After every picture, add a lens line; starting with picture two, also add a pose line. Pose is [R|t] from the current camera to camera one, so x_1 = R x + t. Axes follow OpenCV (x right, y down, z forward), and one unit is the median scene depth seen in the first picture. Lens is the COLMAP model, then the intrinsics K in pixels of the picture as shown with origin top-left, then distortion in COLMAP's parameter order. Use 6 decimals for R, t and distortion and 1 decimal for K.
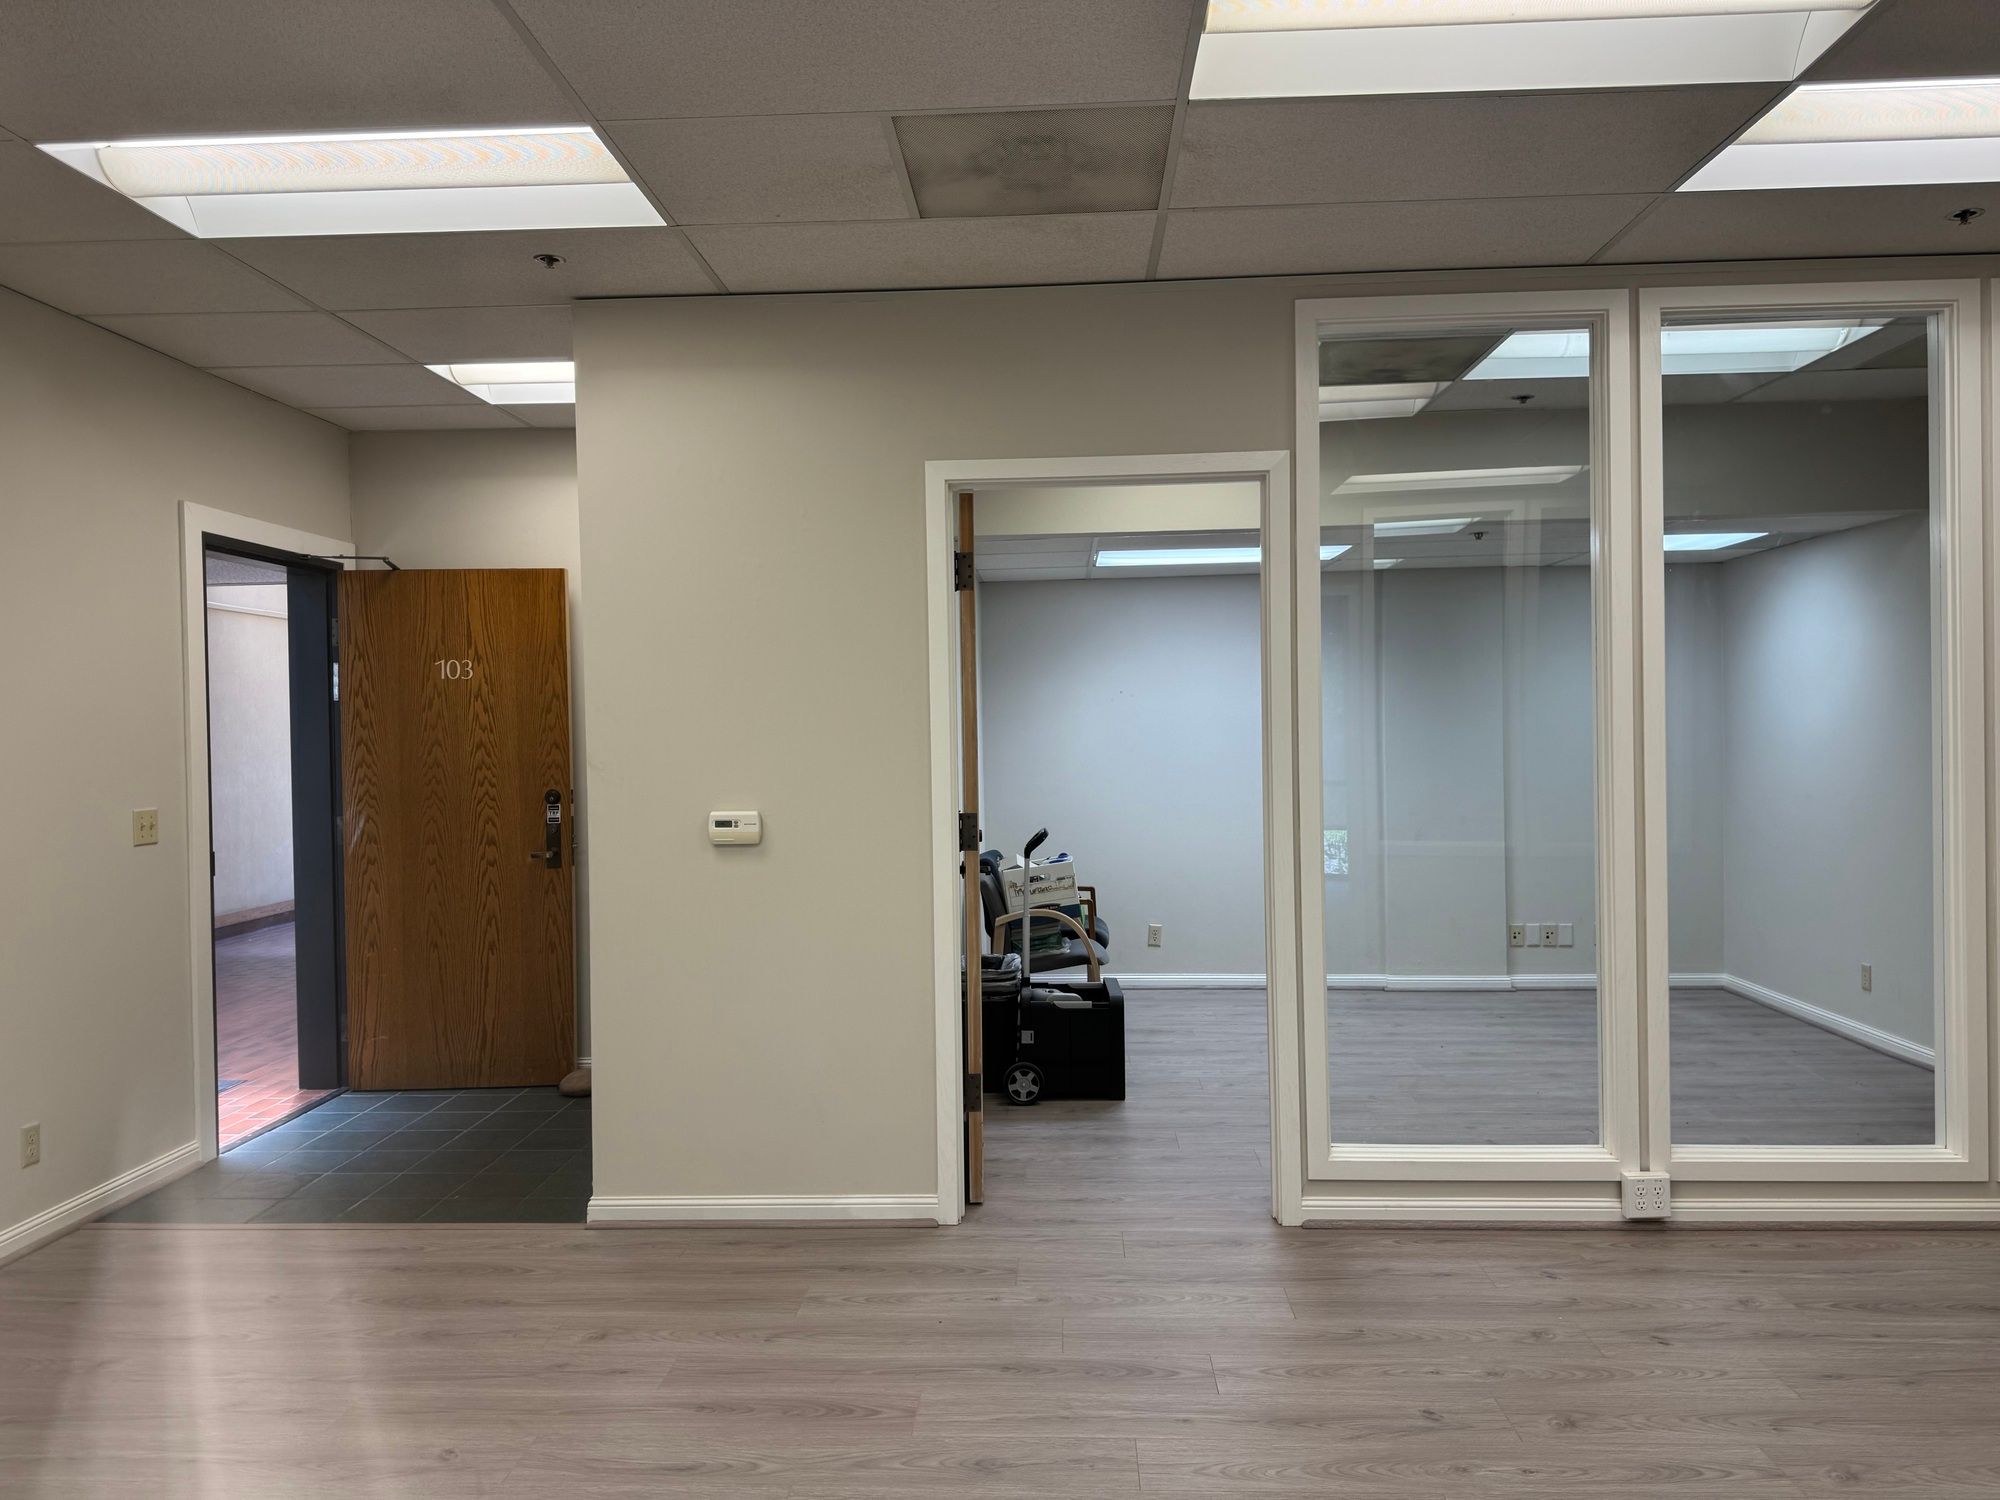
lens RADIAL K [[1399.5, 0, 997.9], [0, 1399.5, 742.9], [0, 0, 1]] dist [0.145745, -0.230284]
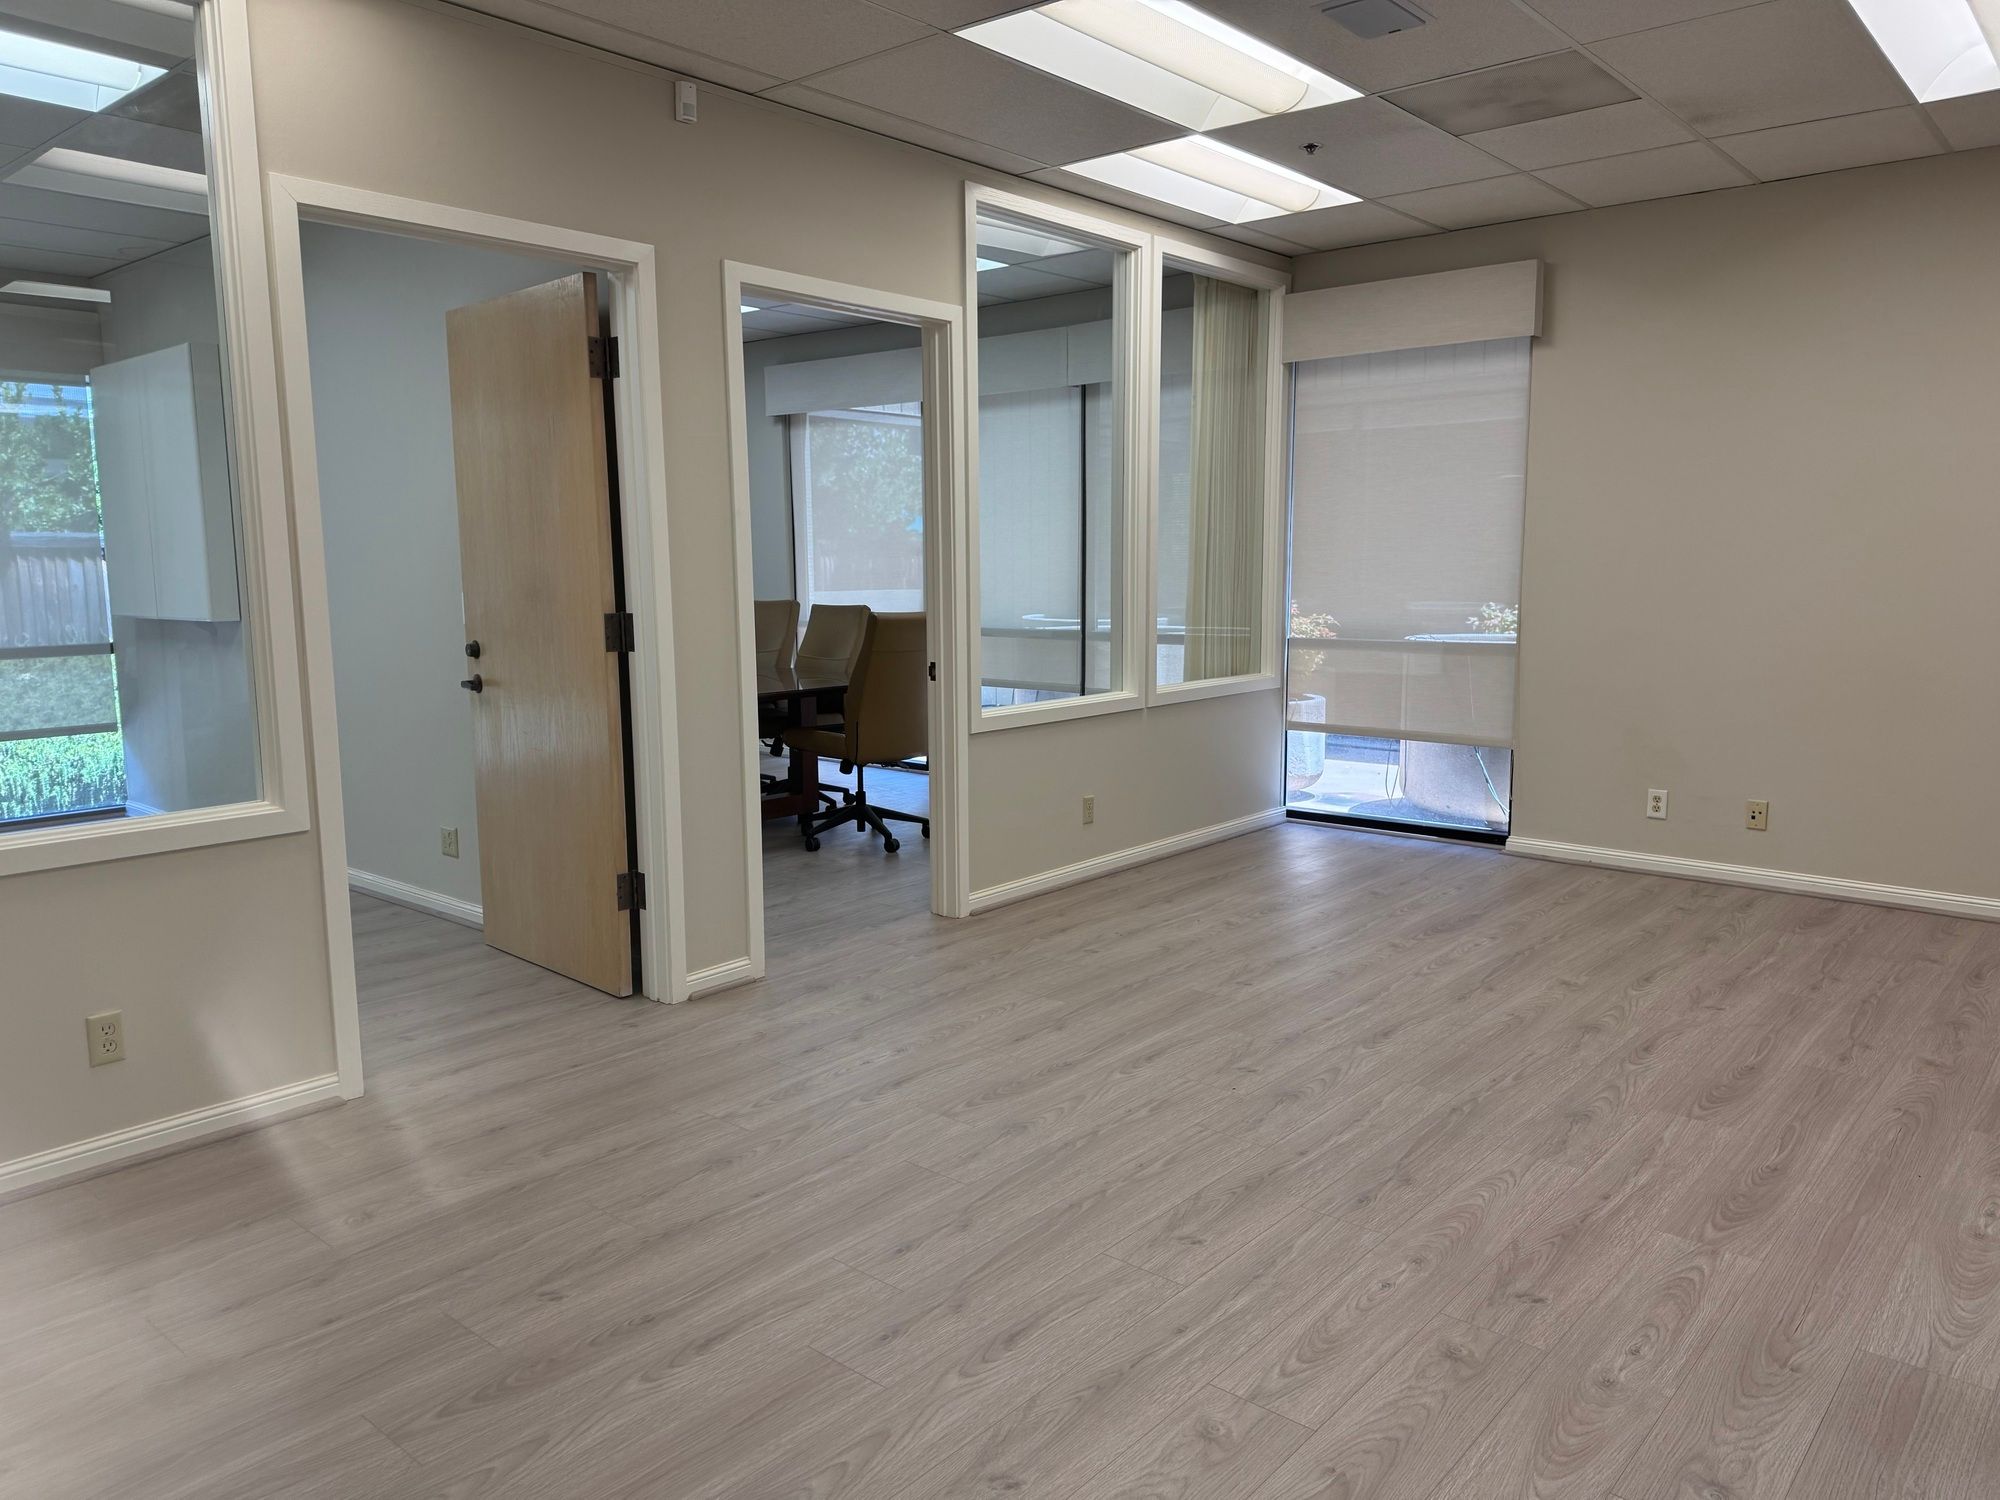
lens RADIAL K [[1399.5, 0, 997.9], [0, 1399.5, 742.9], [0, 0, 1]] dist [0.145745, -0.230284]
pose [[-0.615306, 0.123559, -0.778545, 0.622395], [0.006668, 0.988420, 0.151598, -0.000509], [0.788260, 0.088087, -0.609005, 0.679196]]
